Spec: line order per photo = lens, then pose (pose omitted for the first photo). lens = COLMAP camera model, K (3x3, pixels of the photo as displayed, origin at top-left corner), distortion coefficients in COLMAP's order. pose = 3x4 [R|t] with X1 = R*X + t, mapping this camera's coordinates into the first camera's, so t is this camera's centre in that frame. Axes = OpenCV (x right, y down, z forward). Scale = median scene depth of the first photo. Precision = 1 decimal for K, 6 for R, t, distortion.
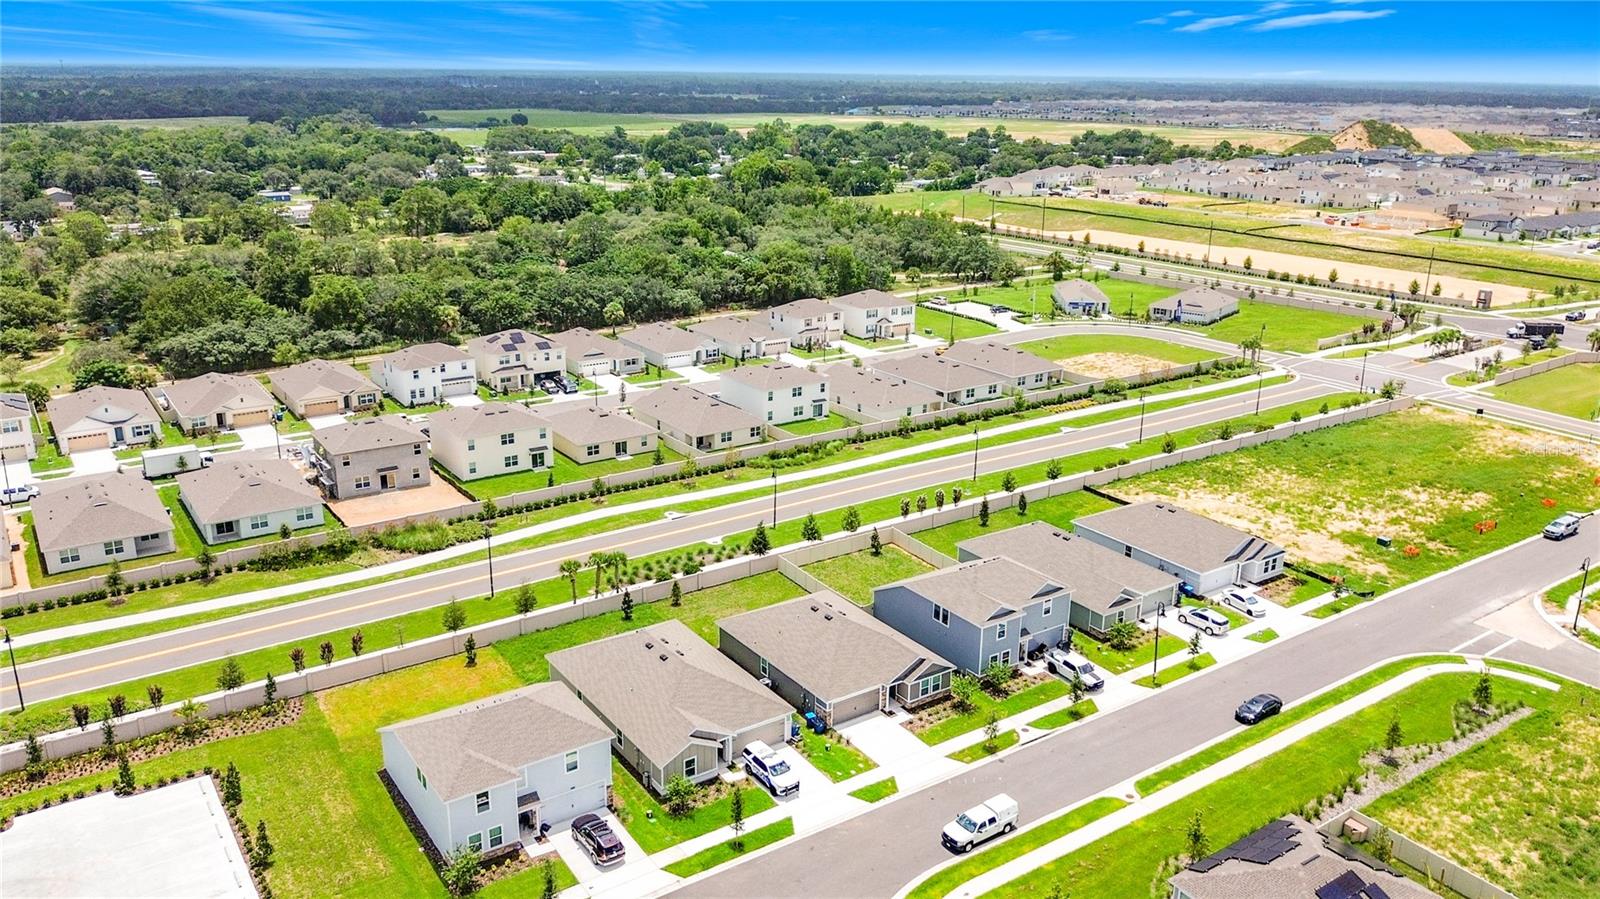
lens RADIAL K [[1202.6, 0, 800.0], [0, 1202.6, 449.5], [0, 0, 1]] dist [0.079373, -0.146029]
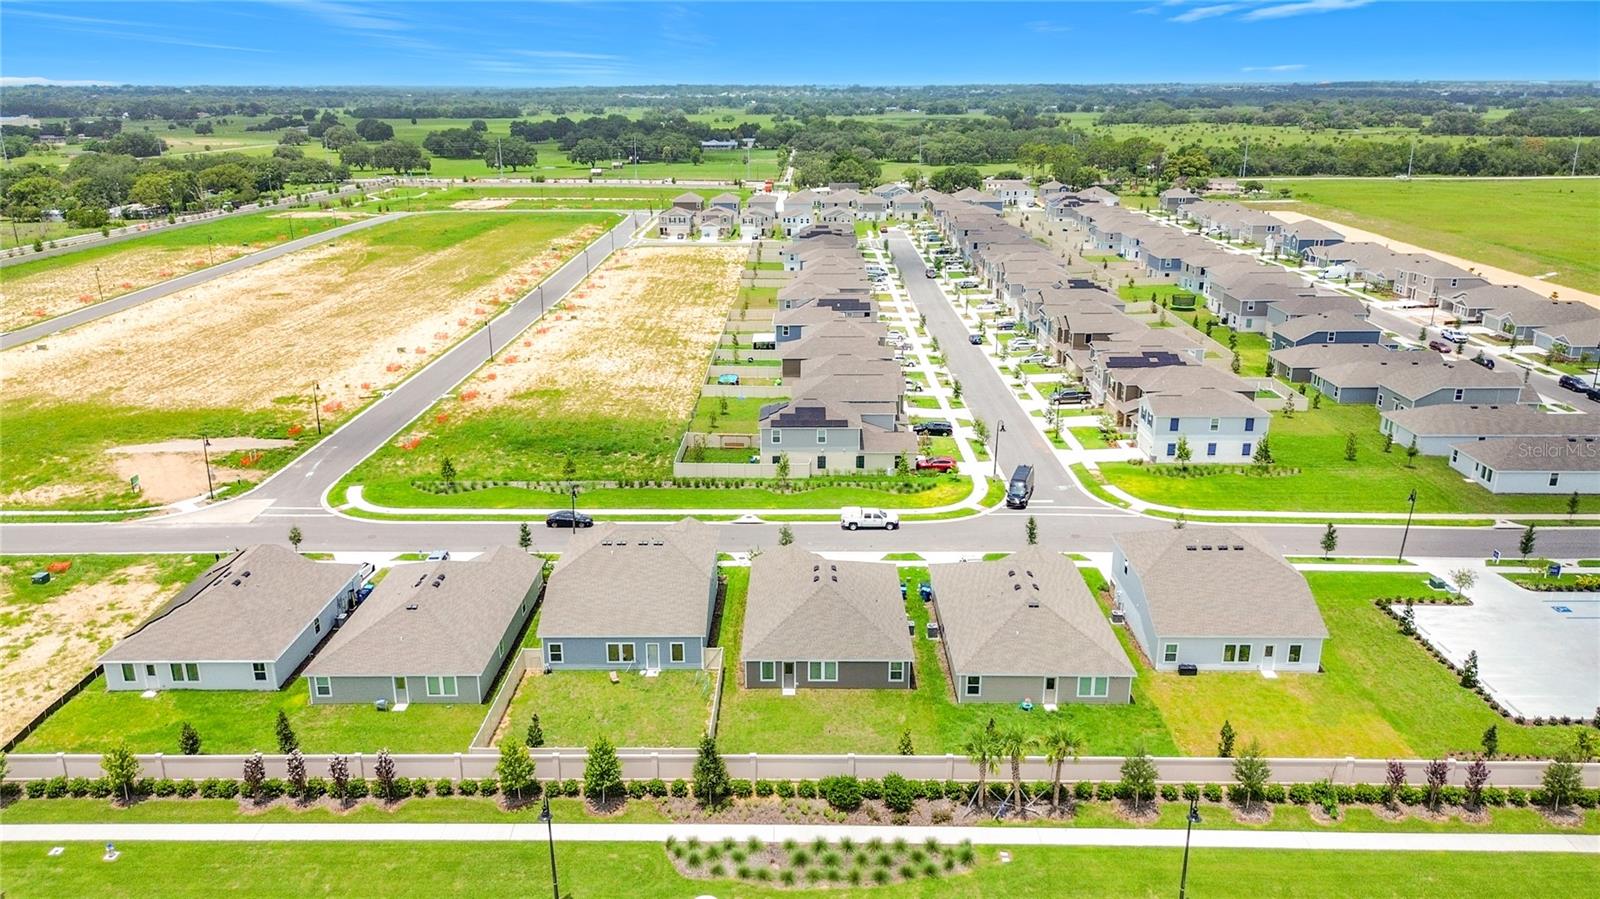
lens RADIAL K [[1142.9, 0, 797.1], [0, 1142.9, 436.3], [0, 0, 1]] dist [0.096133, -0.119575]
pose [[-0.817843, -0.178865, 0.546938, -0.287436], [0.166145, 0.836590, 0.522028, -0.283891], [-0.550935, 0.517808, -0.654481, 1.057581]]
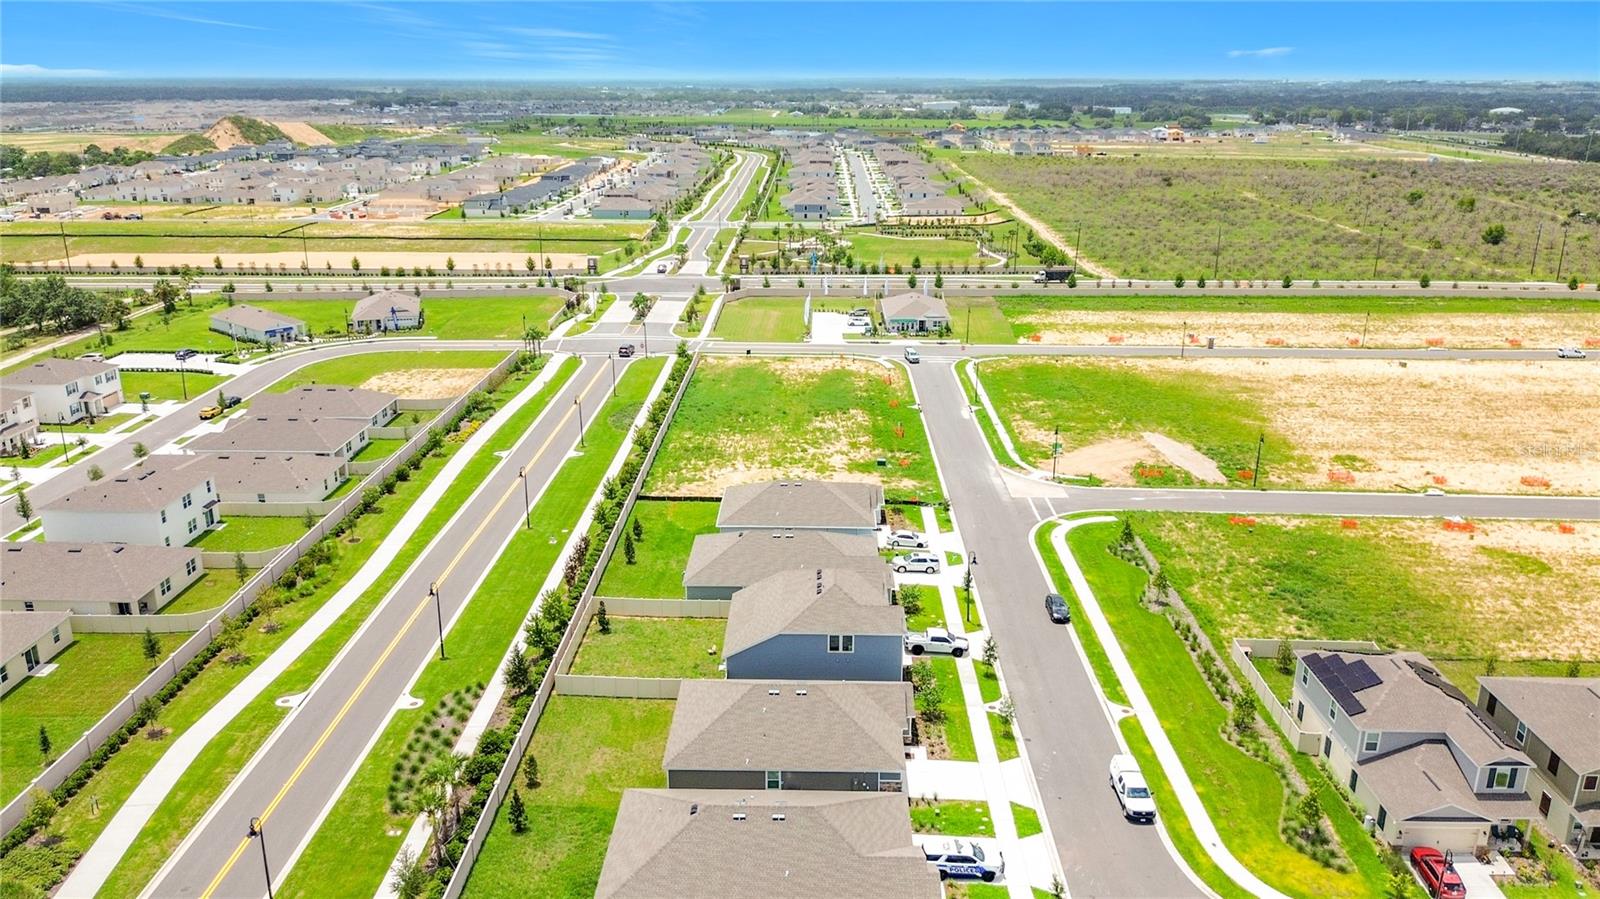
lens RADIAL K [[1169.2, 0, 800.0], [0, 1169.2, 449.5], [0, 0, 1]] dist [0.053530, -0.073040]
pose [[0.584170, -0.257654, 0.769649, -0.398778], [0.249229, 0.959405, 0.132011, -0.096557], [-0.772418, 0.114702, 0.624671, 0.310206]]
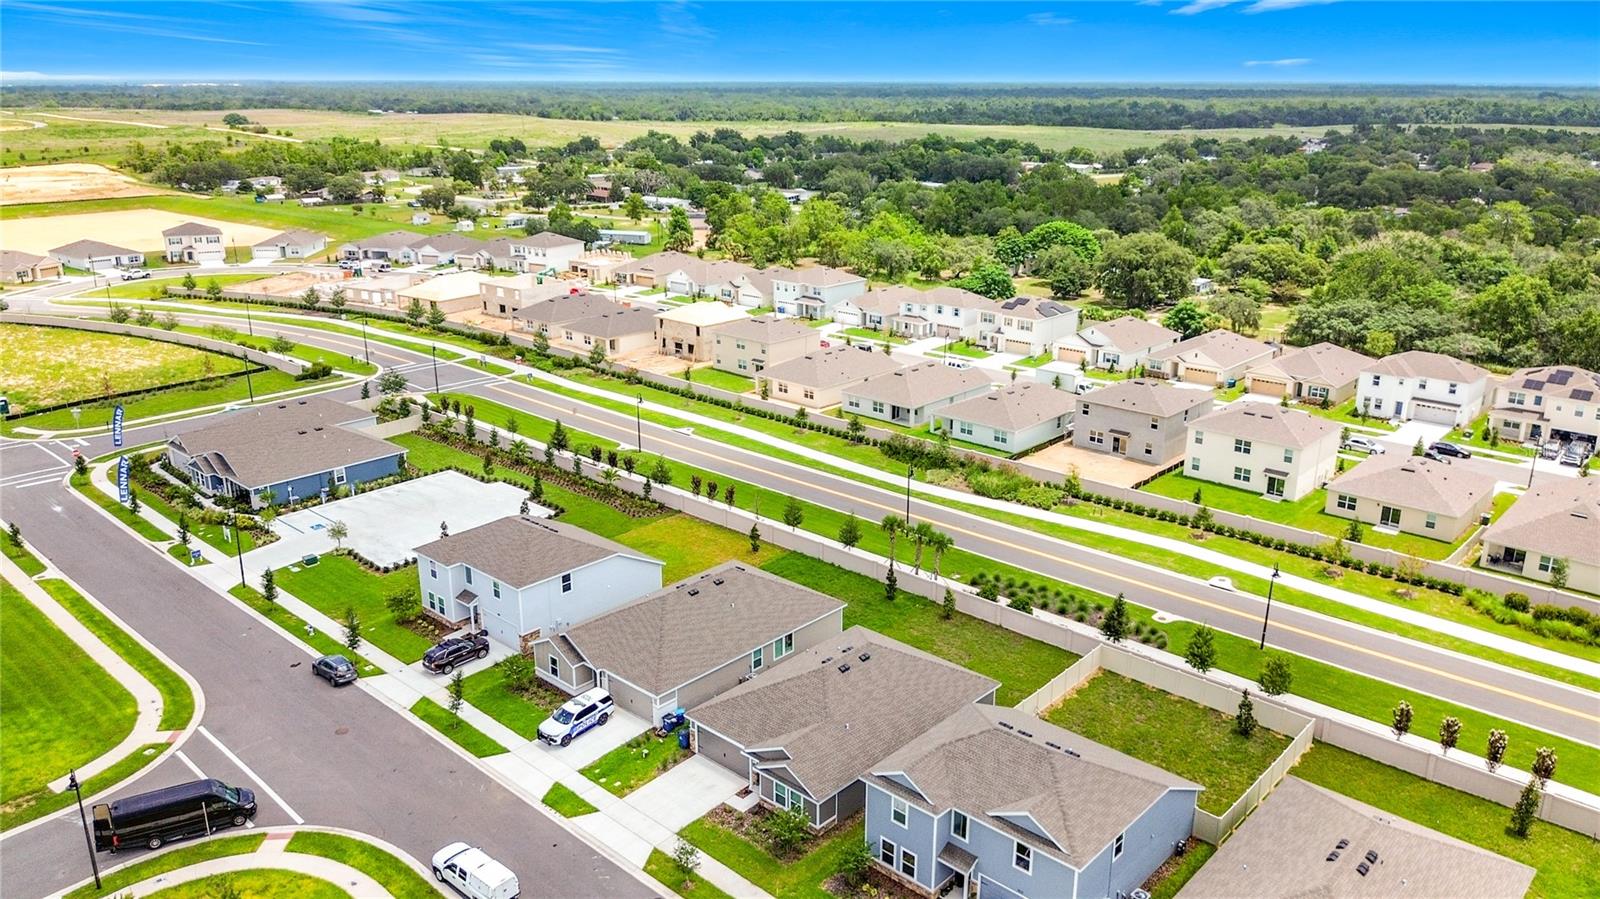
lens RADIAL K [[1160.0, 0, 790.1], [0, 1160.0, 454.7], [0, 0, 1]] dist [0.076157, -0.116922]
pose [[0.212428, 0.287873, -0.933811, 0.452972], [-0.292892, 0.930443, 0.220207, -0.091851], [0.932249, 0.226727, 0.281968, 0.509738]]
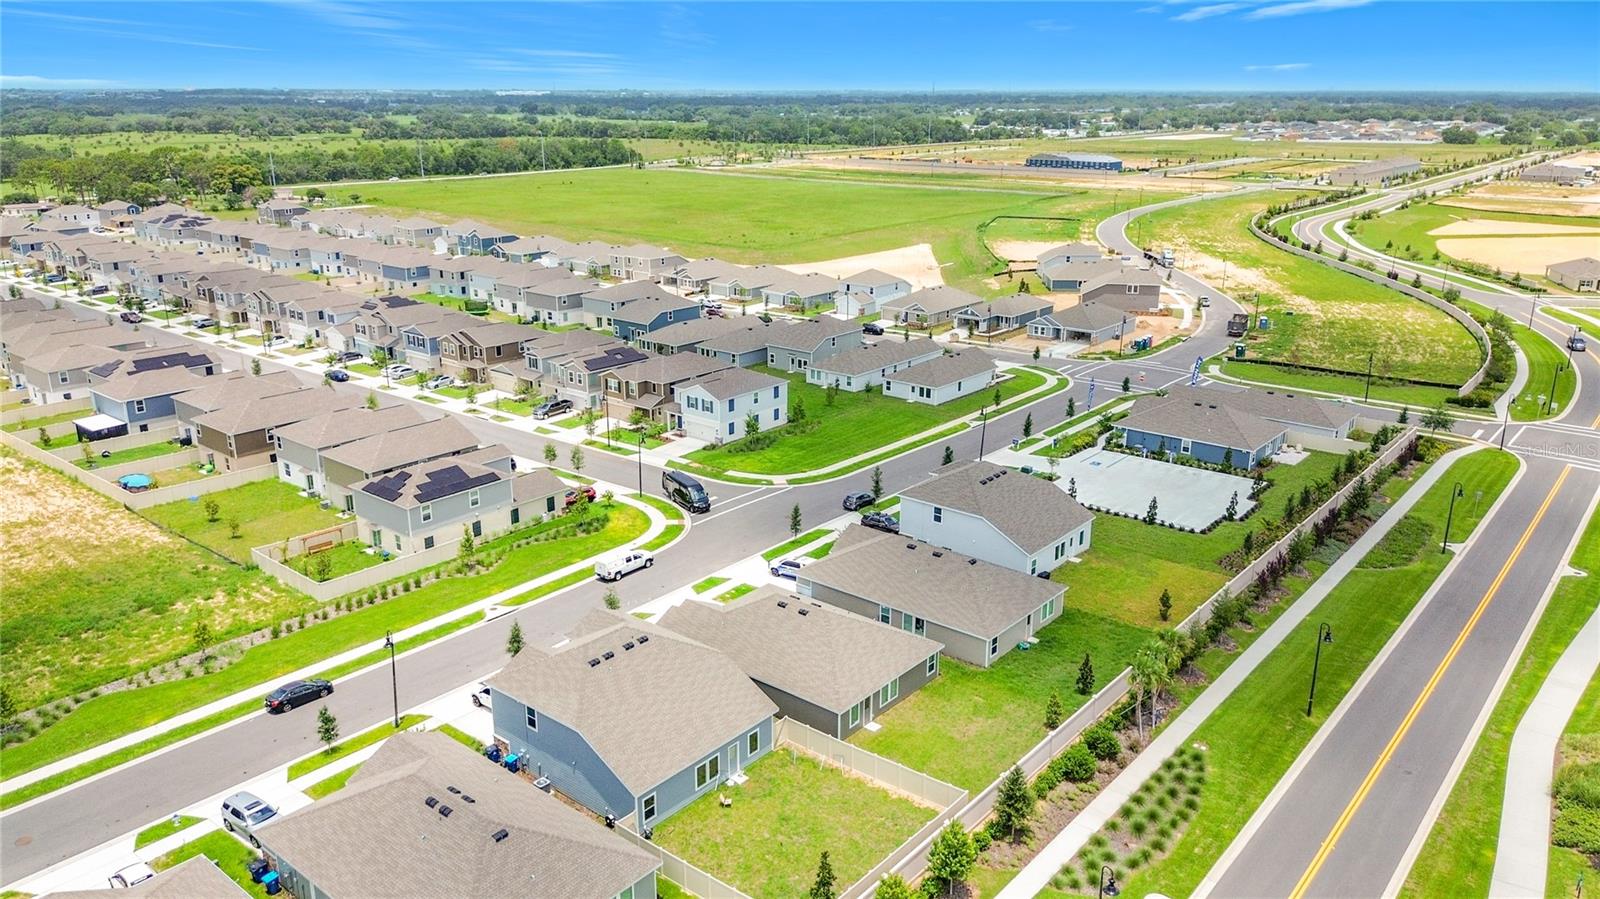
lens RADIAL K [[1151.1, 0, 797.0], [0, 1151.1, 449.8], [0, 0, 1]] dist [0.075983, -0.117461]
pose [[-0.963361, 0.066381, -0.259864, 0.159457], [-0.093830, 0.824253, 0.558393, -0.285309], [0.251261, 0.562317, -0.787825, 1.095341]]
